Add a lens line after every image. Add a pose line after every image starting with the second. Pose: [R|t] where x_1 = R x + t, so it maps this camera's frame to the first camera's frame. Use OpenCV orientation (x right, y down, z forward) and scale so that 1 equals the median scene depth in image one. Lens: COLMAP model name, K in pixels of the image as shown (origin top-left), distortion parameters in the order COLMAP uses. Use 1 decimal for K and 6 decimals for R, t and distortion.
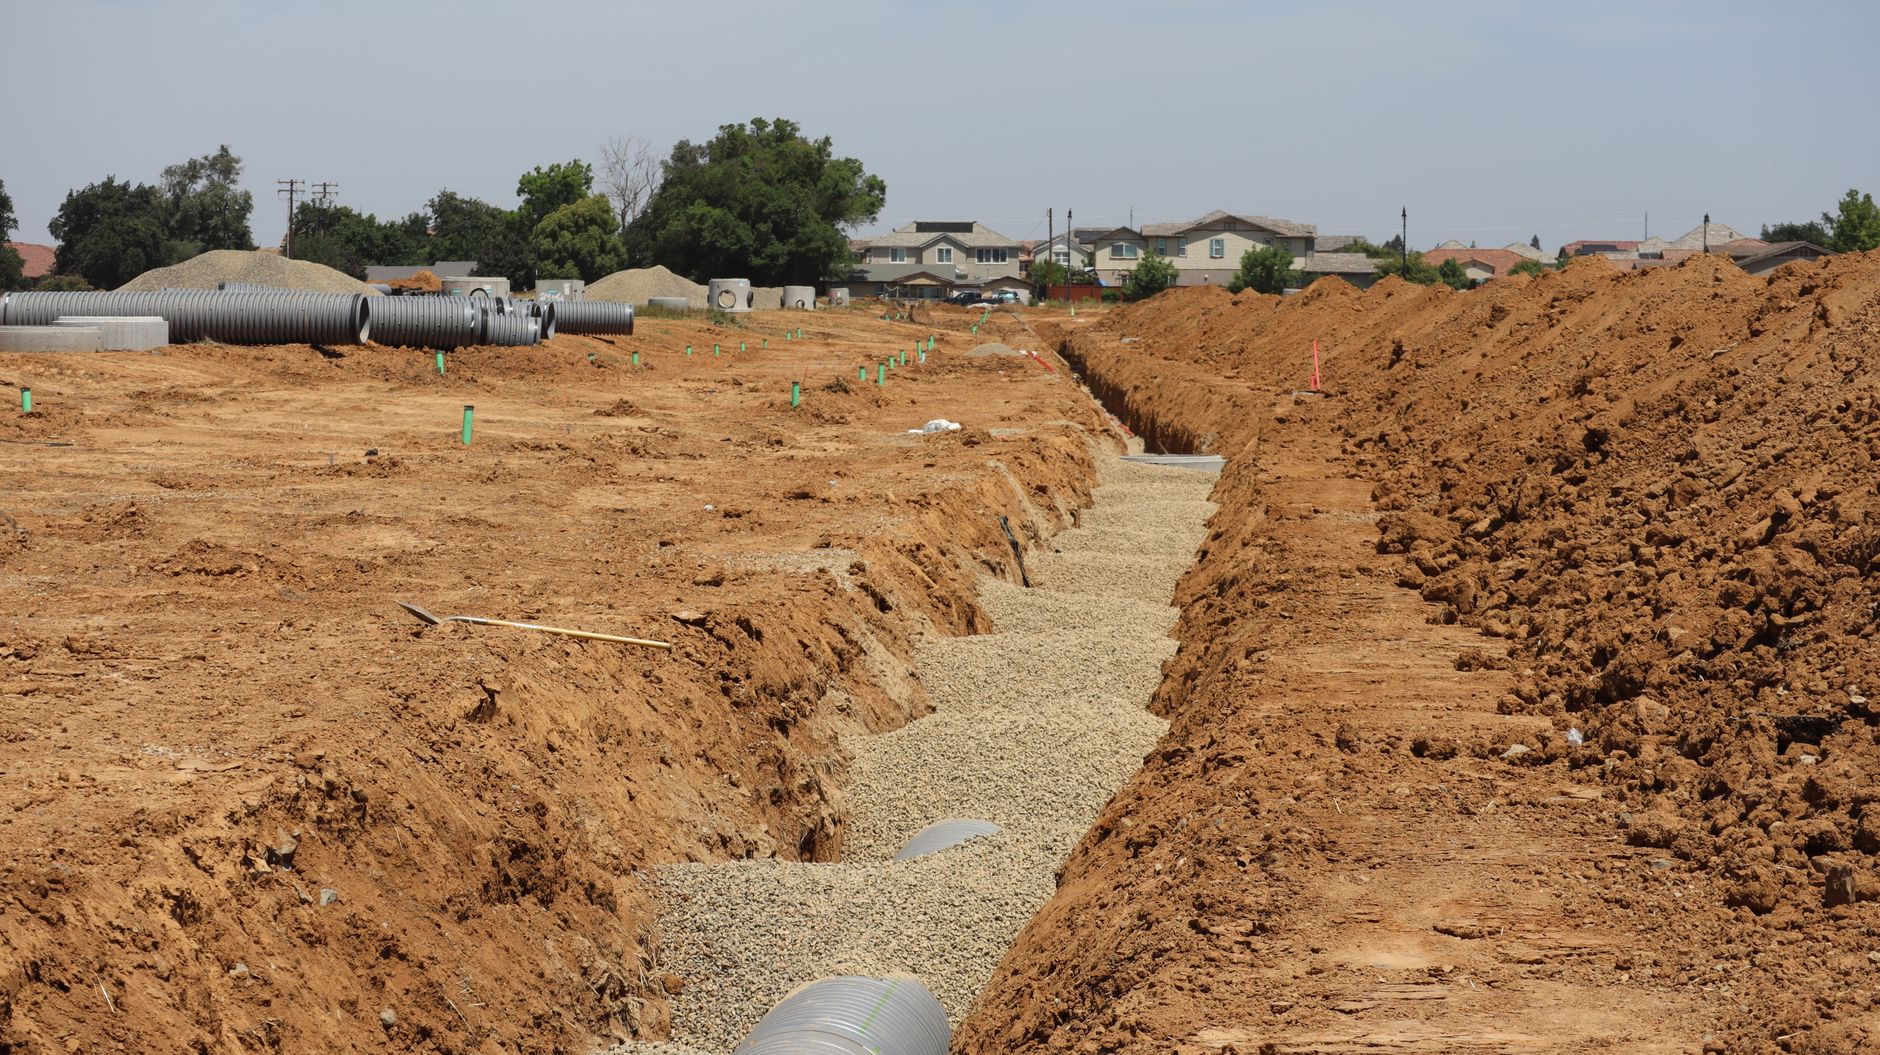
lens RADIAL K [[4829.9, 0, 940.0], [0, 4829.9, 527.5], [0, 0, 1]] dist [-0.165563, -1.402676]
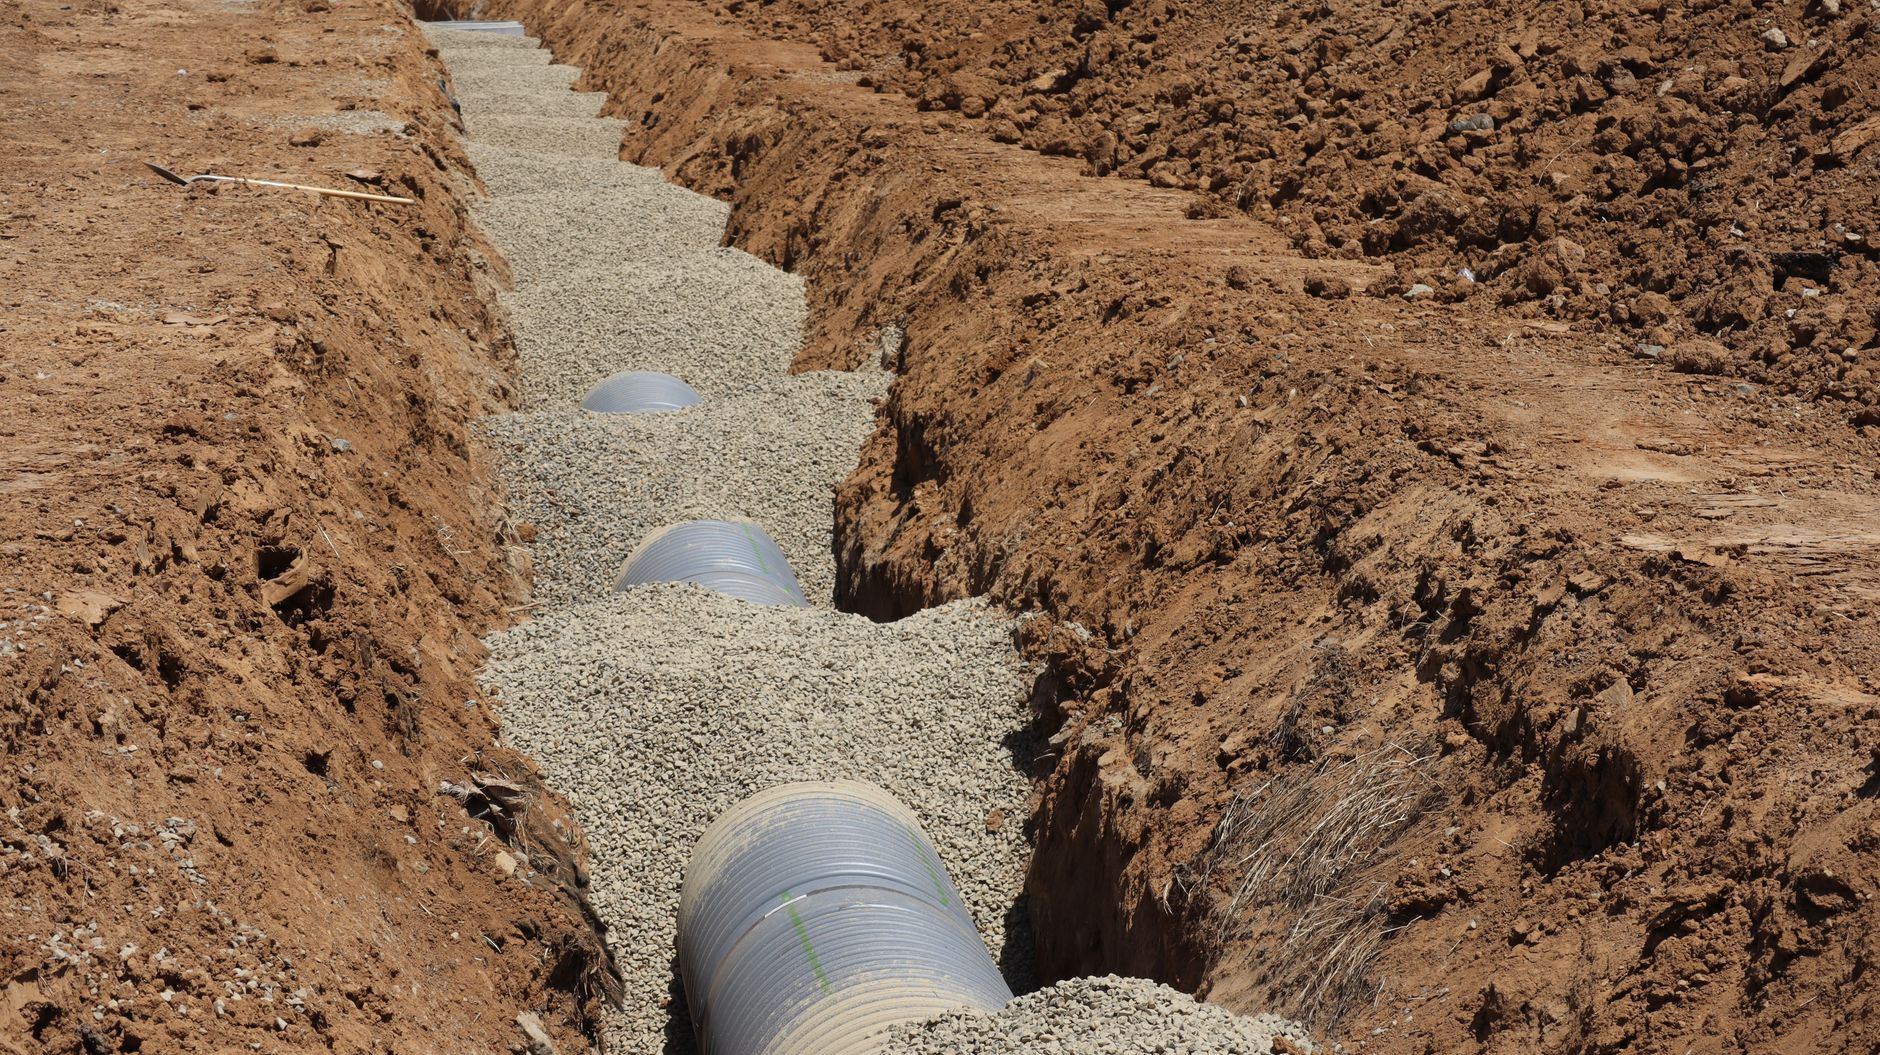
lens RADIAL K [[4829.9, 0, 940.0], [0, 4829.9, 527.5], [0, 0, 1]] dist [-0.165563, -1.402676]
pose [[0.981692, -0.020725, 0.189343, -0.159425], [0.003805, 0.995998, 0.089296, 0.003259], [-0.190436, -0.086941, 0.977842, -0.010294]]
